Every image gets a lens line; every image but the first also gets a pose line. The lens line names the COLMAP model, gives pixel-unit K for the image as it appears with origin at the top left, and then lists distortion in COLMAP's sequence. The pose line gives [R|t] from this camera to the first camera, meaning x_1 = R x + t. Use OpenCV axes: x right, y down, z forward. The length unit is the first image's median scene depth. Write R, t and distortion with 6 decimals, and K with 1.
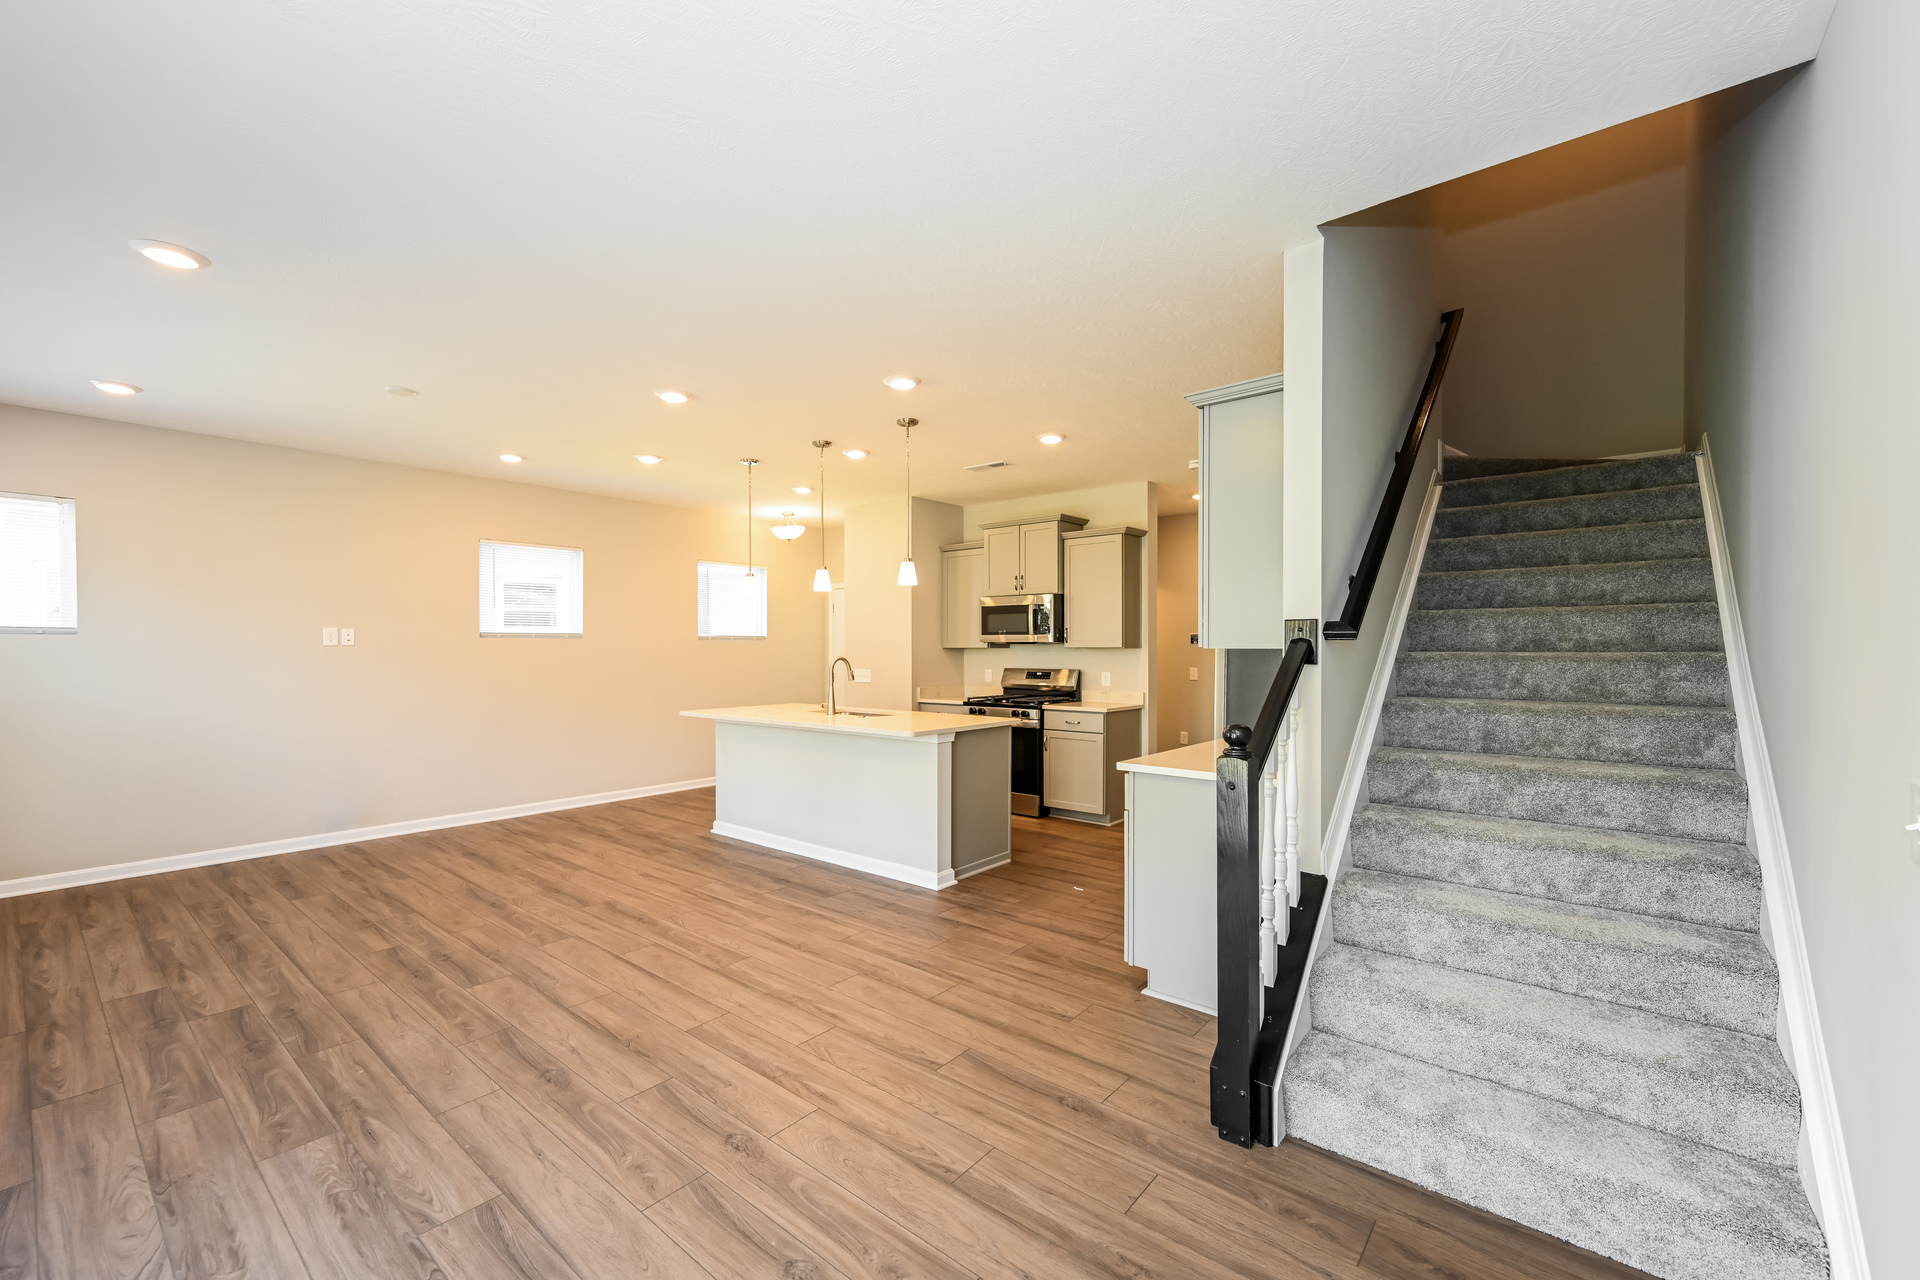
lens RADIAL K [[792.1, 0, 1016.1], [0, 792.1, 645.0], [0, 0, 1]] dist [0.010073, -0.000145]
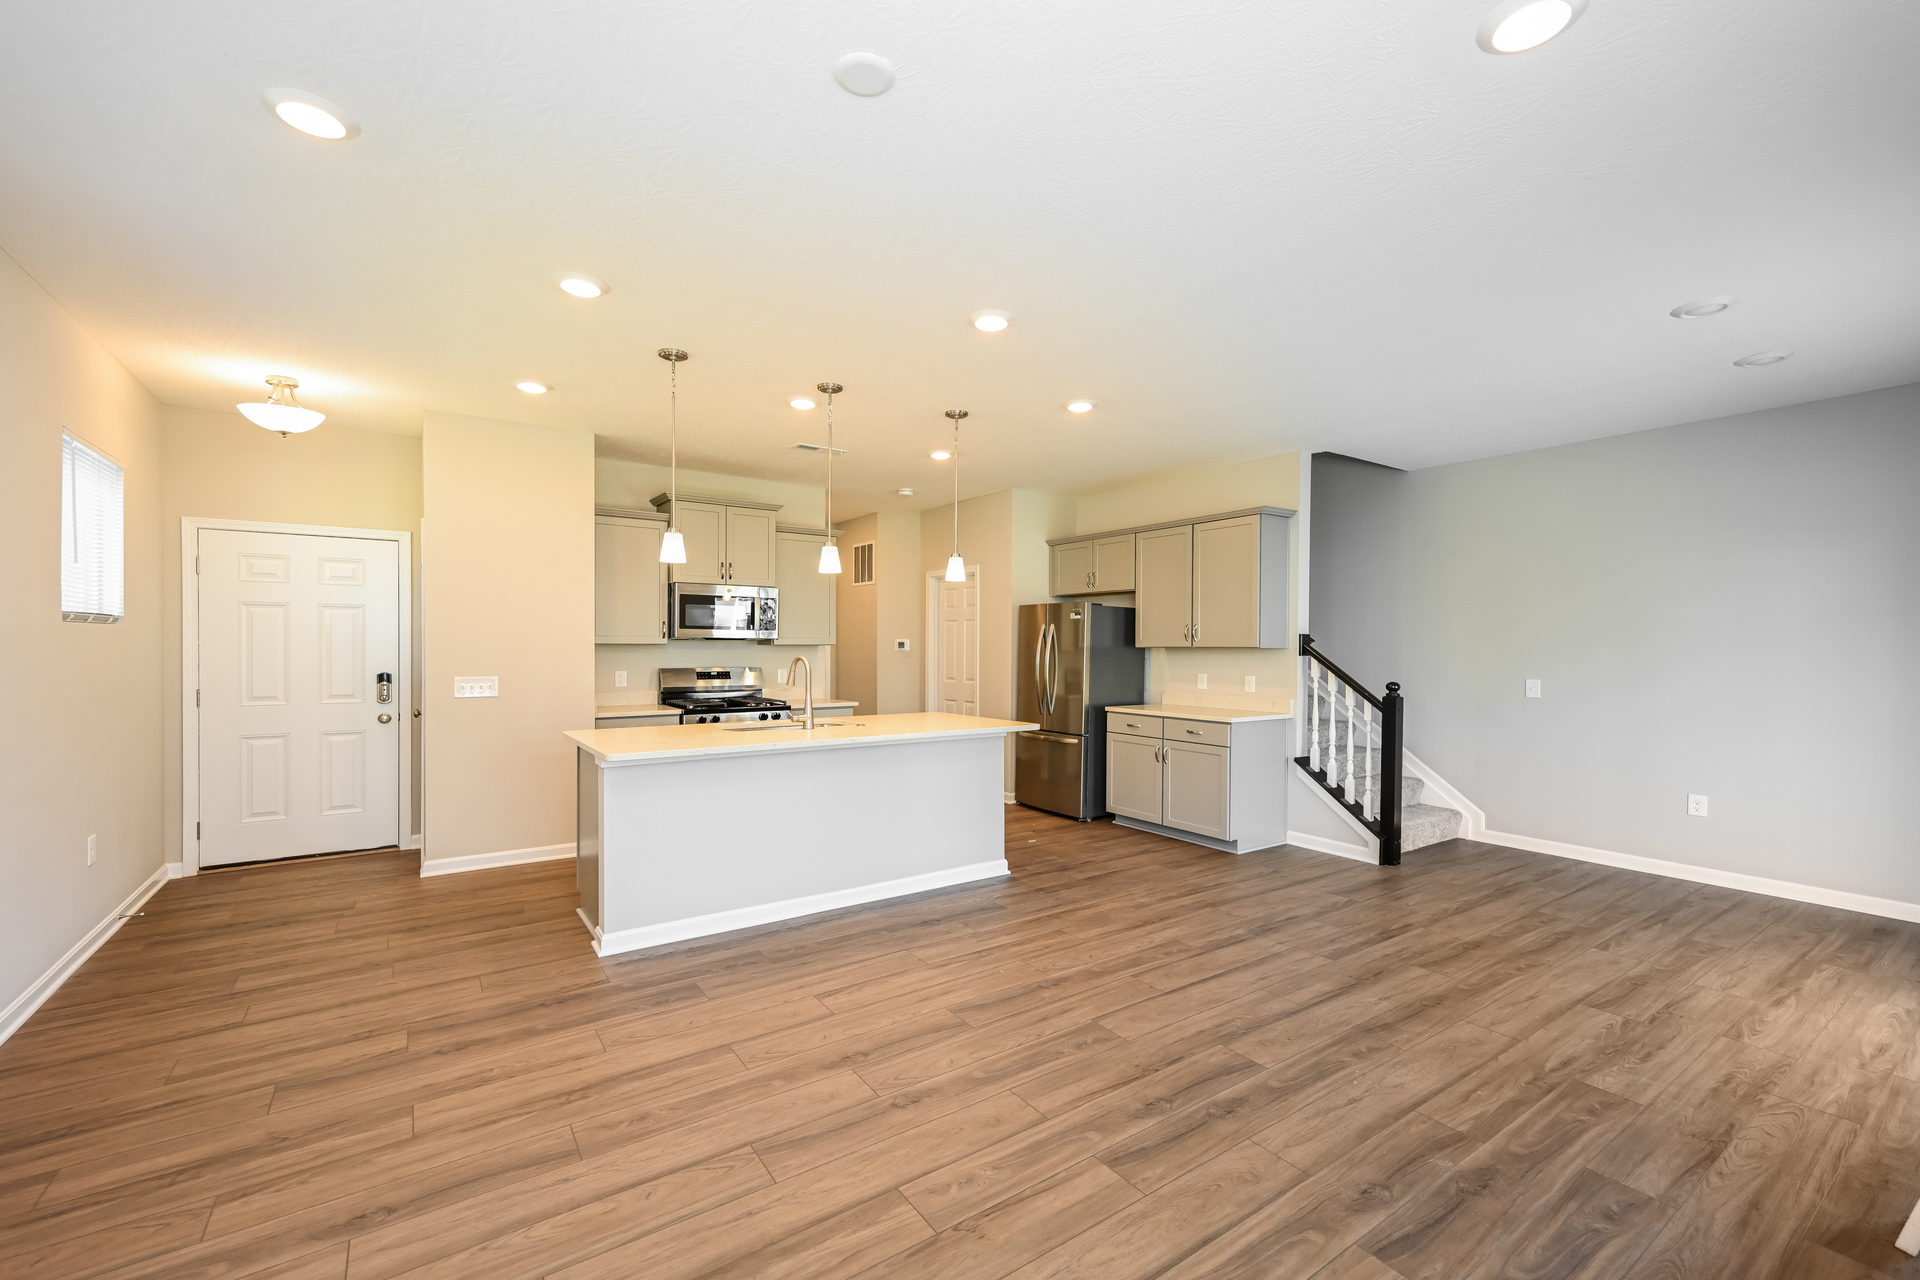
lens RADIAL K [[773.1, 0, 914.7], [0, 773.1, 645.4], [0, 0, 1]] dist [0.006782, 0.000141]
pose [[0.320493, 0.004592, 0.947240, -1.555710], [-0.009229, 0.999956, -0.001725, 0.009140], [-0.947206, -0.008190, 0.320522, 1.094346]]
